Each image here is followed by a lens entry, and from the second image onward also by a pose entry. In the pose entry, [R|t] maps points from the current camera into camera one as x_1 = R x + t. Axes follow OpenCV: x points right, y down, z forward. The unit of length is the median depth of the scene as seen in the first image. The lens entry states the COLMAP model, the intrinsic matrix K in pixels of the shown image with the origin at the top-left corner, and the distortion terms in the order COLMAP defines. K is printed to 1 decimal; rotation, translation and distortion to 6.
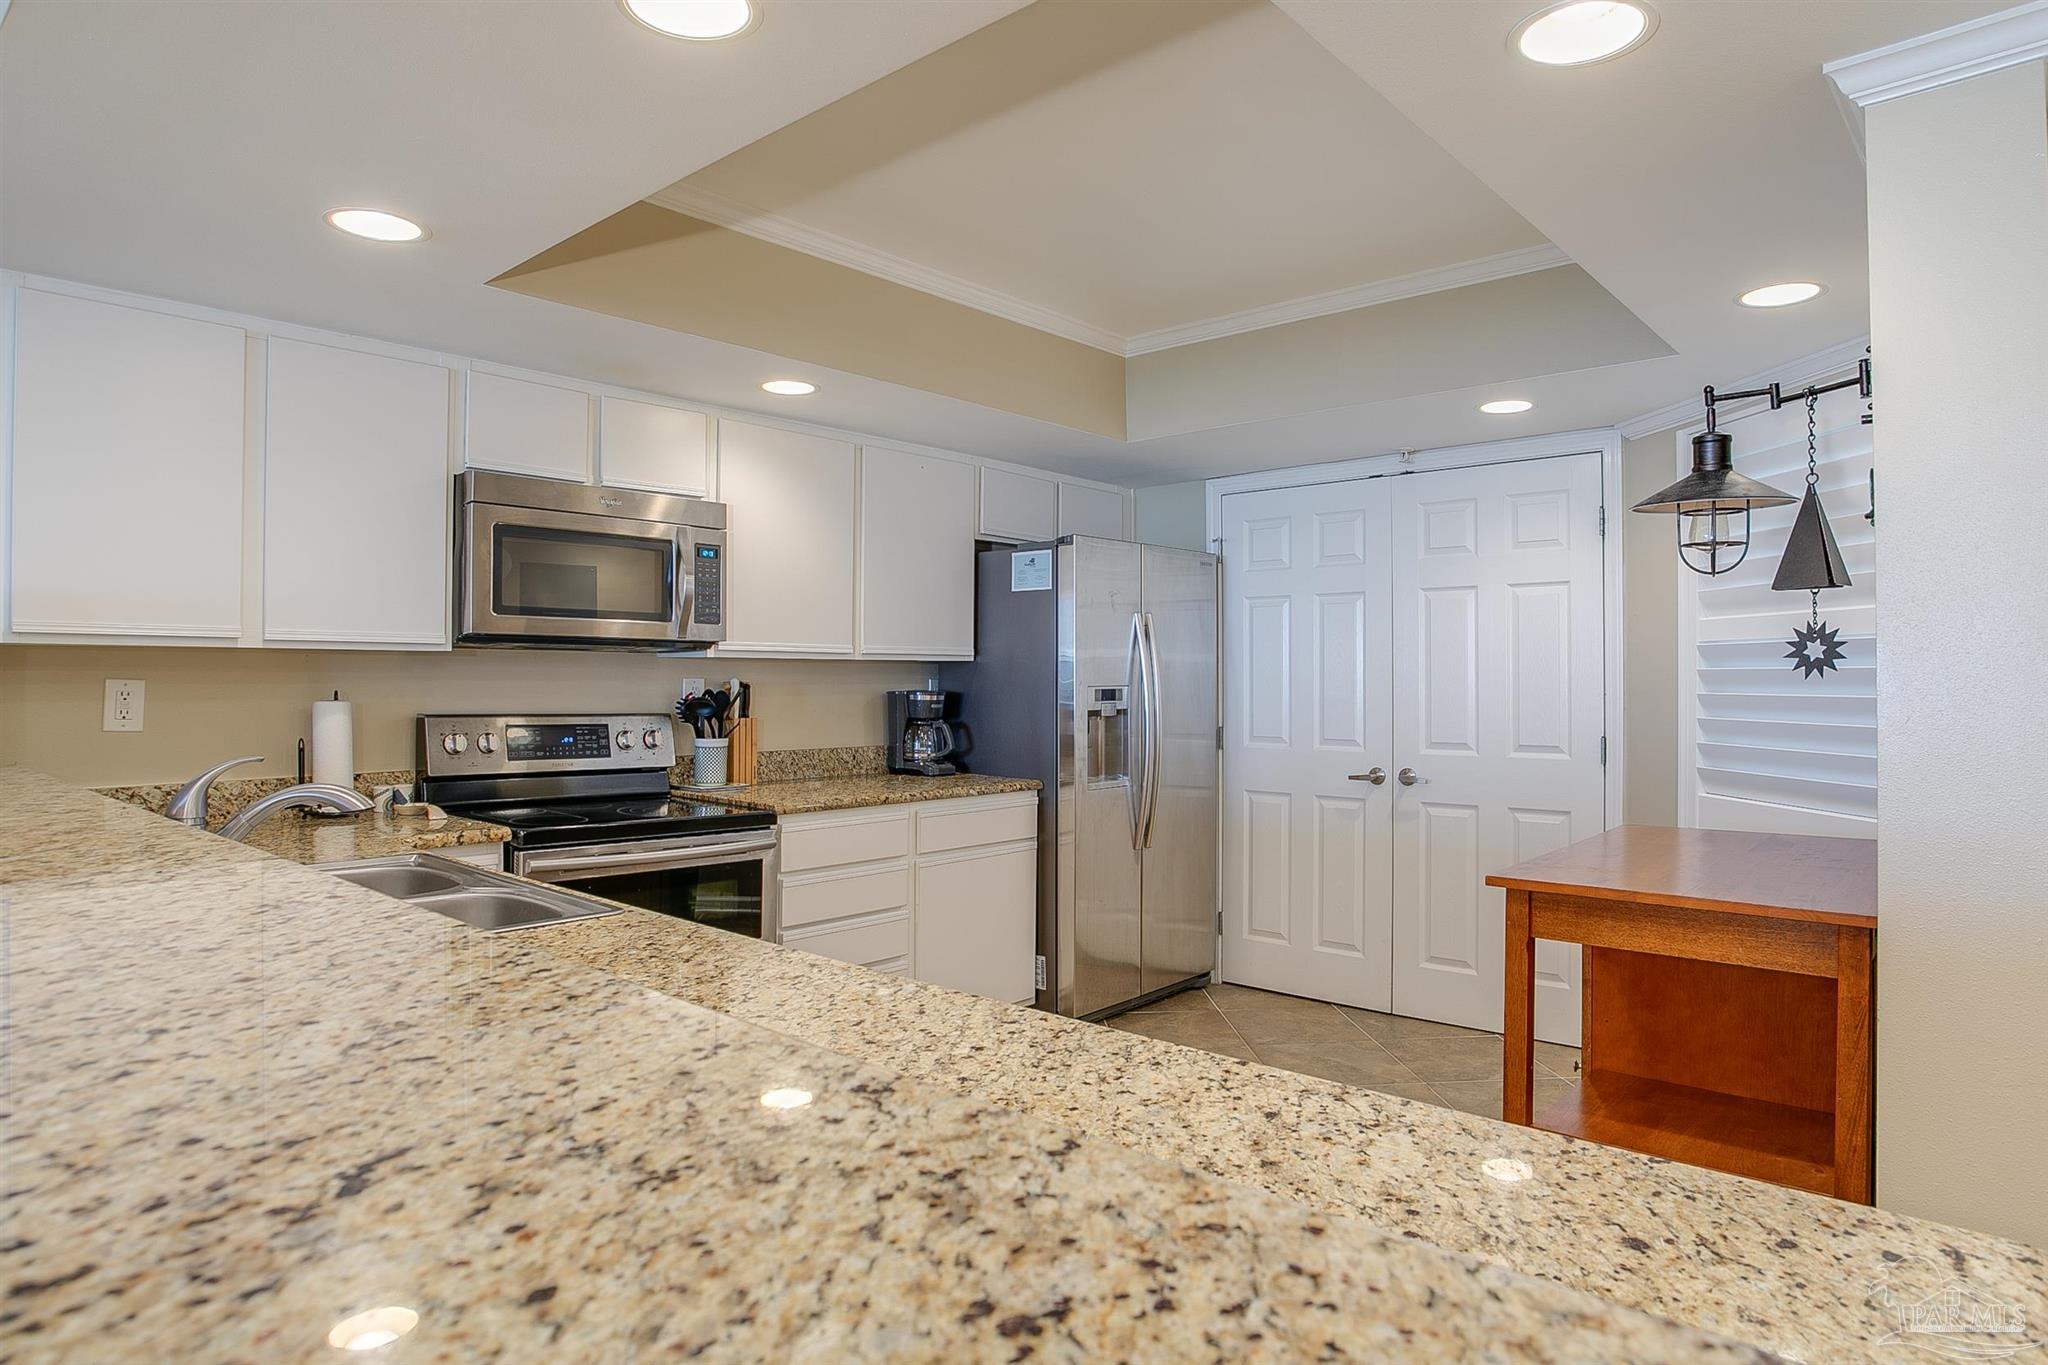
lens RADIAL K [[1167.0, 0, 1052.3], [0, 1167.0, 686.7], [0, 0, 1]] dist [-0.043002, 0.006025]
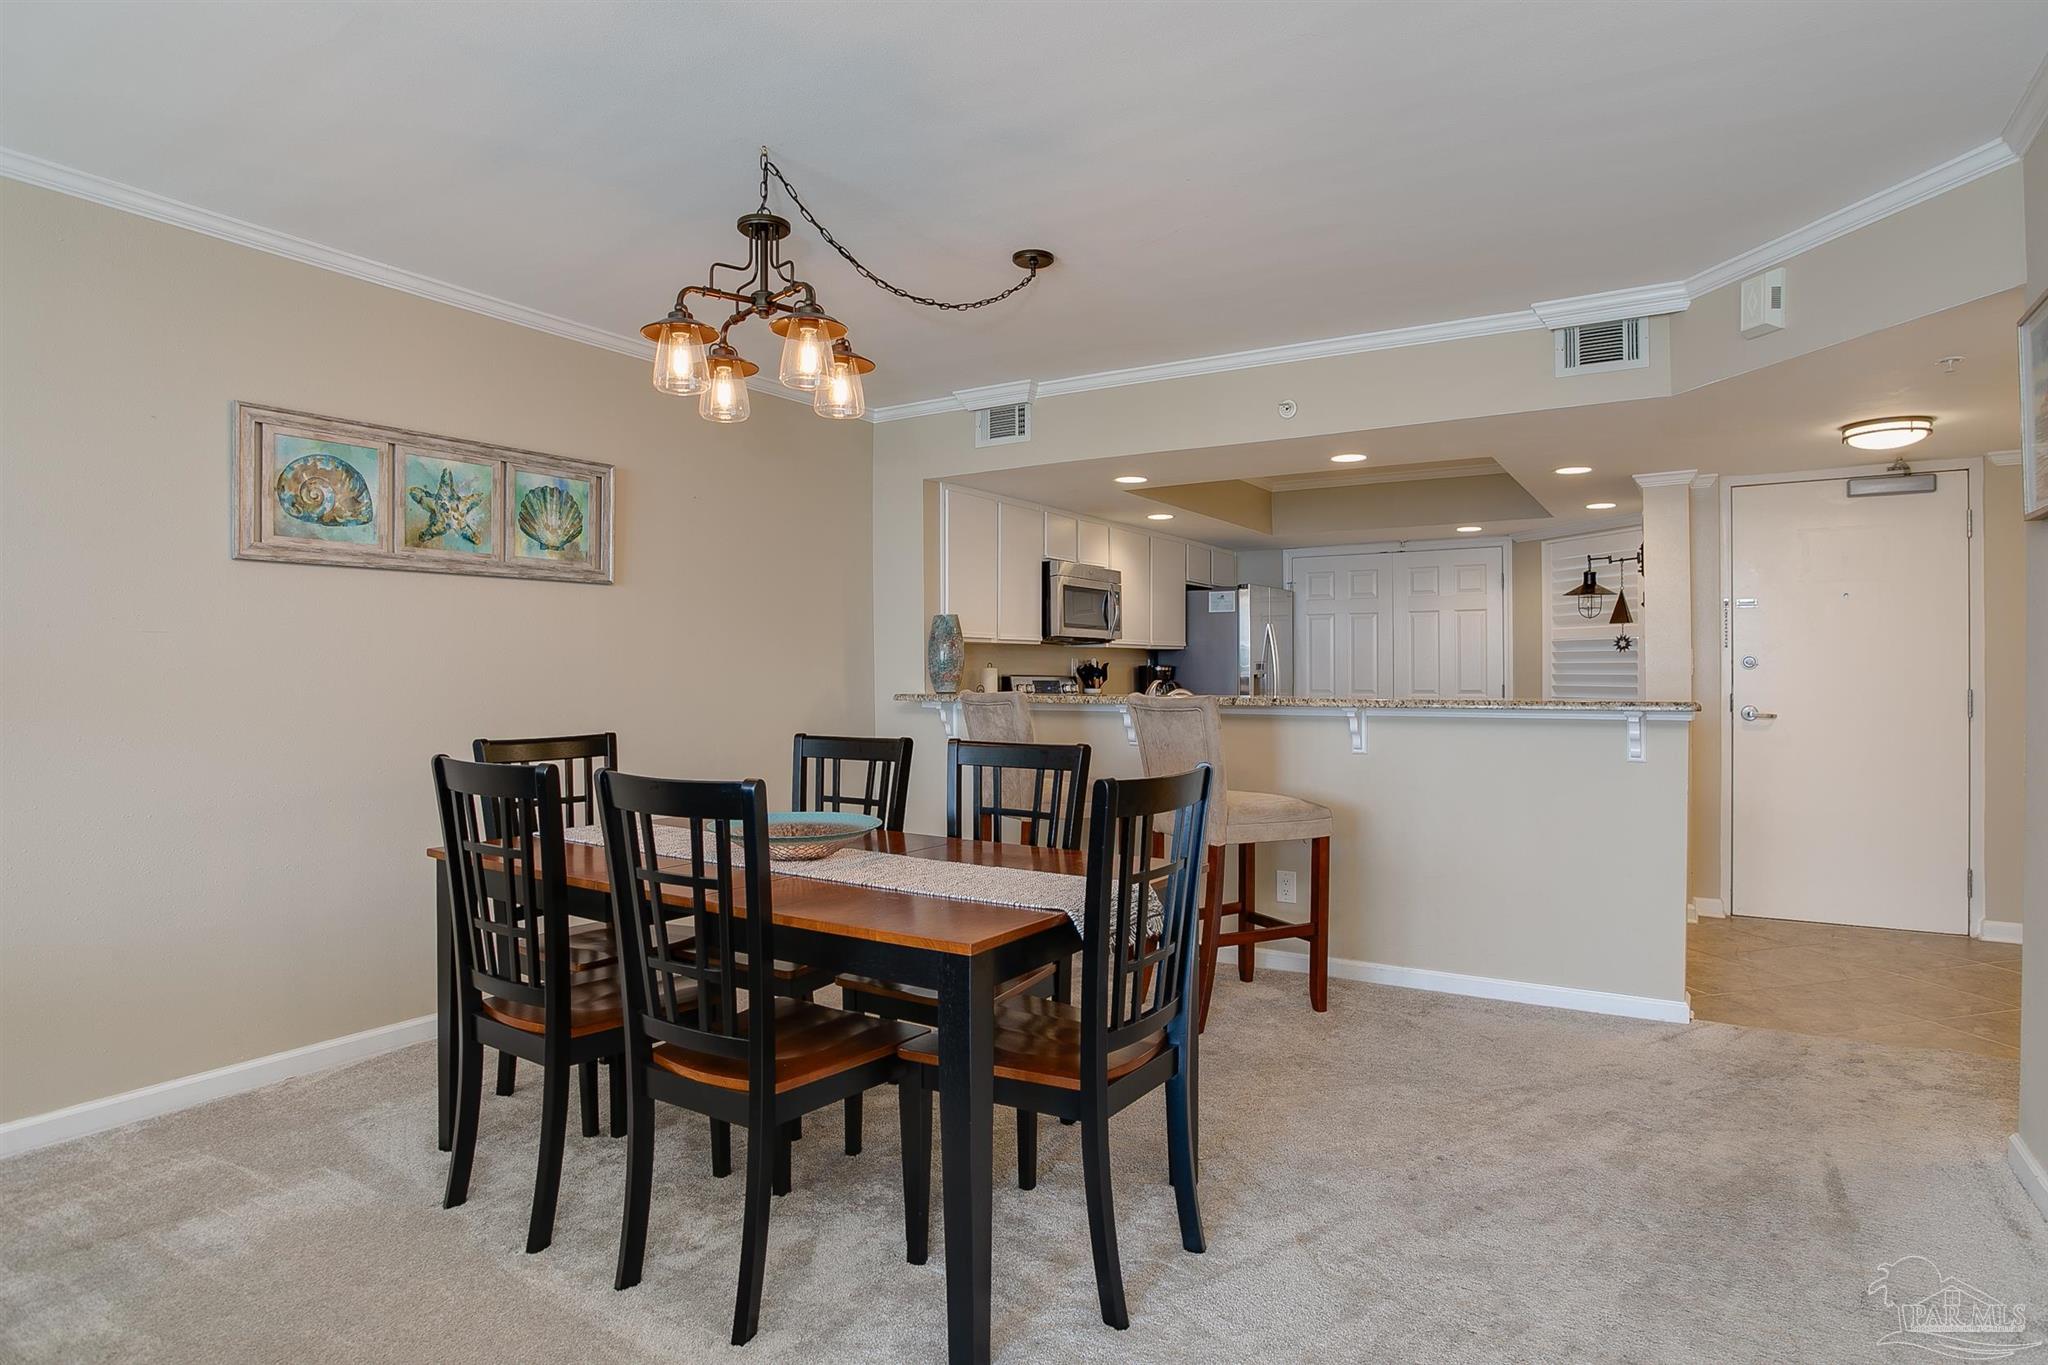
lens RADIAL K [[1107.3, 0, 1048.1], [0, 1107.3, 675.8], [0, 0, 1]] dist [-0.055475, 0.024801]
pose [[0.984874, -0.006546, 0.173146, -0.724396], [0.006812, 0.999976, -0.000940, 0.025265], [-0.173136, 0.002105, 0.984896, -0.861285]]
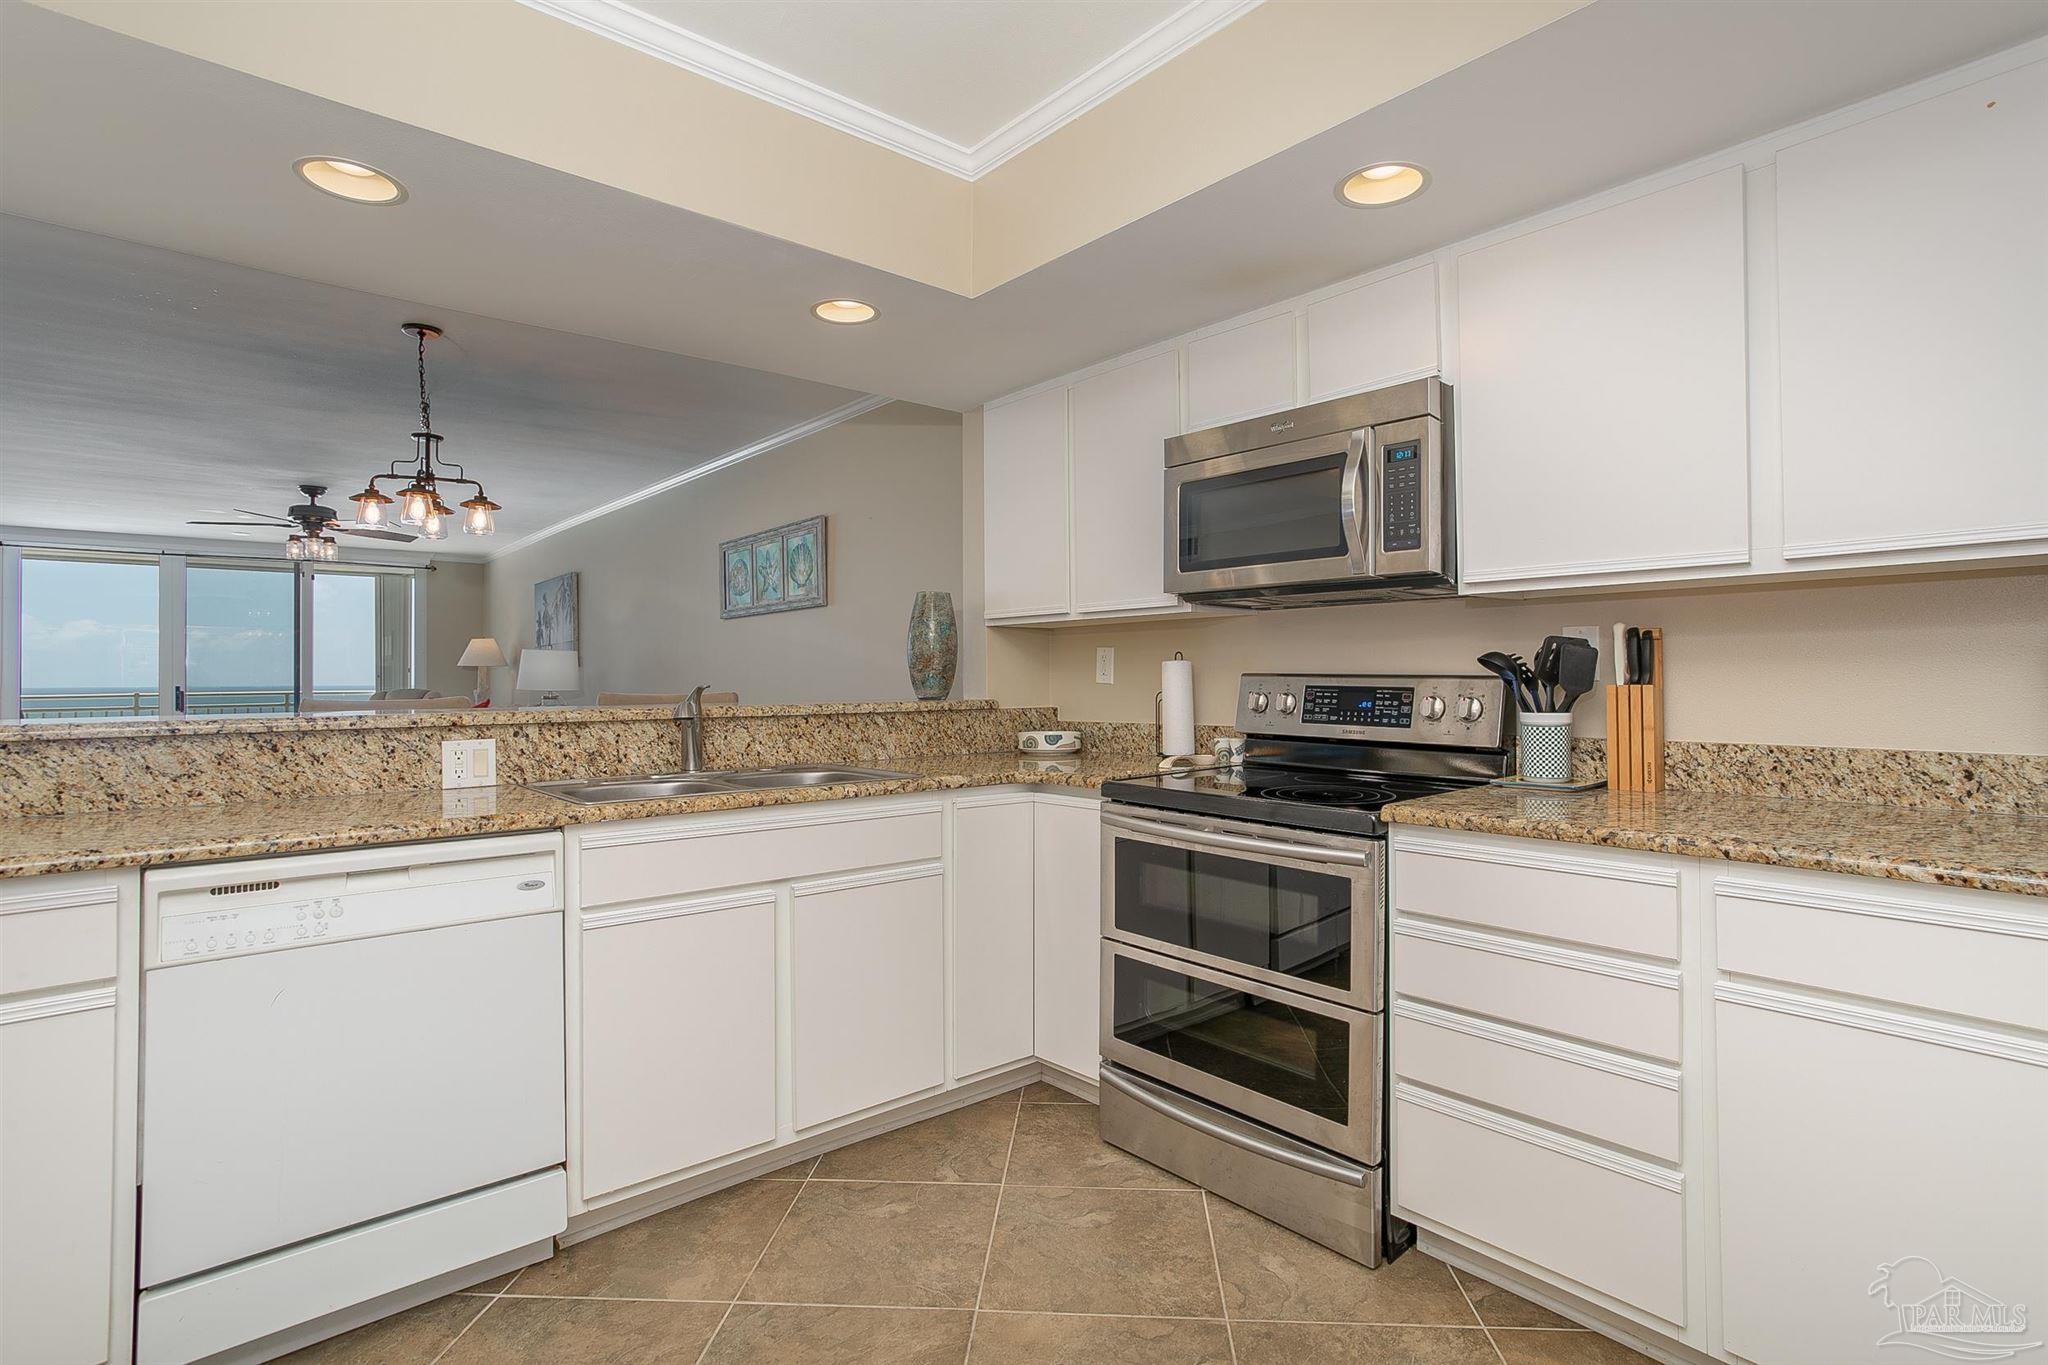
lens RADIAL K [[1013.2, 0, 1034.9], [0, 1013.2, 673.1], [0, 0, 1]] dist [-0.027799, 0.005997]
pose [[-0.143998, -0.005326, -0.989564, 0.352762], [0.000660, 0.999985, -0.005478, 0.025377], [0.989578, -0.001442, -0.143992, 0.829438]]
